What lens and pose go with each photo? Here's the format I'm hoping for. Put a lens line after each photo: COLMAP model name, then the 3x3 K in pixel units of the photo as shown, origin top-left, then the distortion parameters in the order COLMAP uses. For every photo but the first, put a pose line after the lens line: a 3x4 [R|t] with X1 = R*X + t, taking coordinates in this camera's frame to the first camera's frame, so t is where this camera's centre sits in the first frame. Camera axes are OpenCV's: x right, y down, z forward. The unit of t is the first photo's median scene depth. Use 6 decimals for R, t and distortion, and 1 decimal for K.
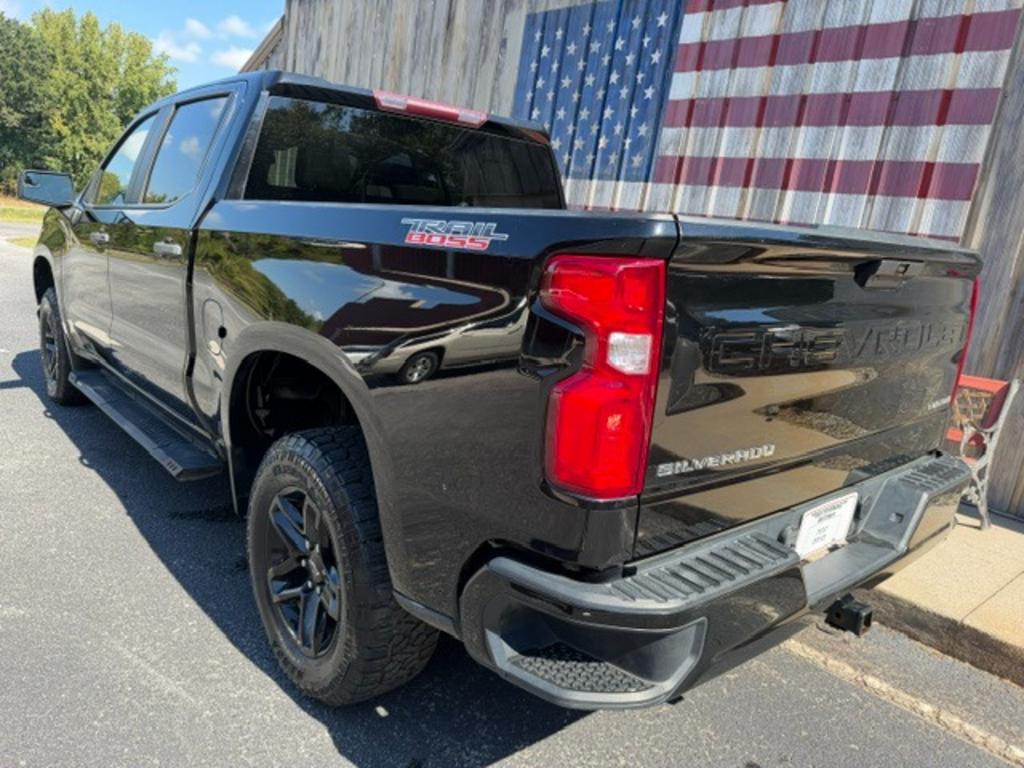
lens RADIAL K [[758.7, 0, 512.0], [0, 758.7, 384.0], [0, 0, 1]] dist [0.024992, -0.037542]
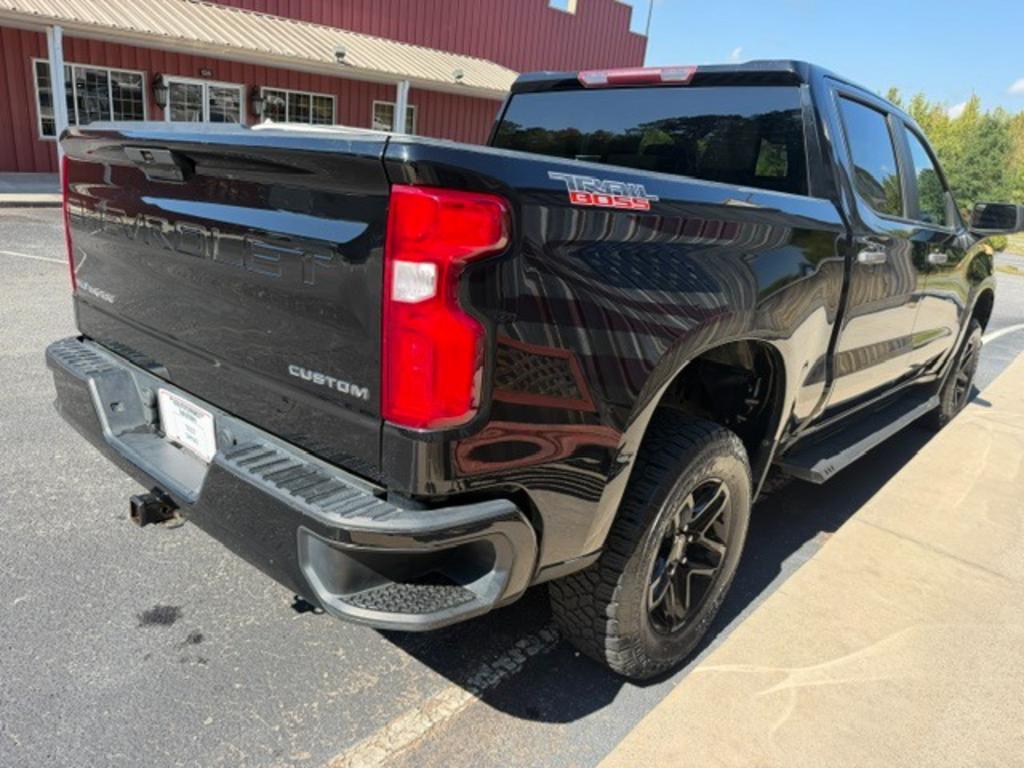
lens RADIAL K [[758.7, 0, 512.0], [0, 758.7, 384.0], [0, 0, 1]] dist [0.024992, -0.037542]
pose [[-0.745298, -0.360325, 0.560978, -0.874775], [-0.079125, 0.883241, 0.462196, -0.614237], [-0.662020, 0.300087, -0.686788, 2.662305]]
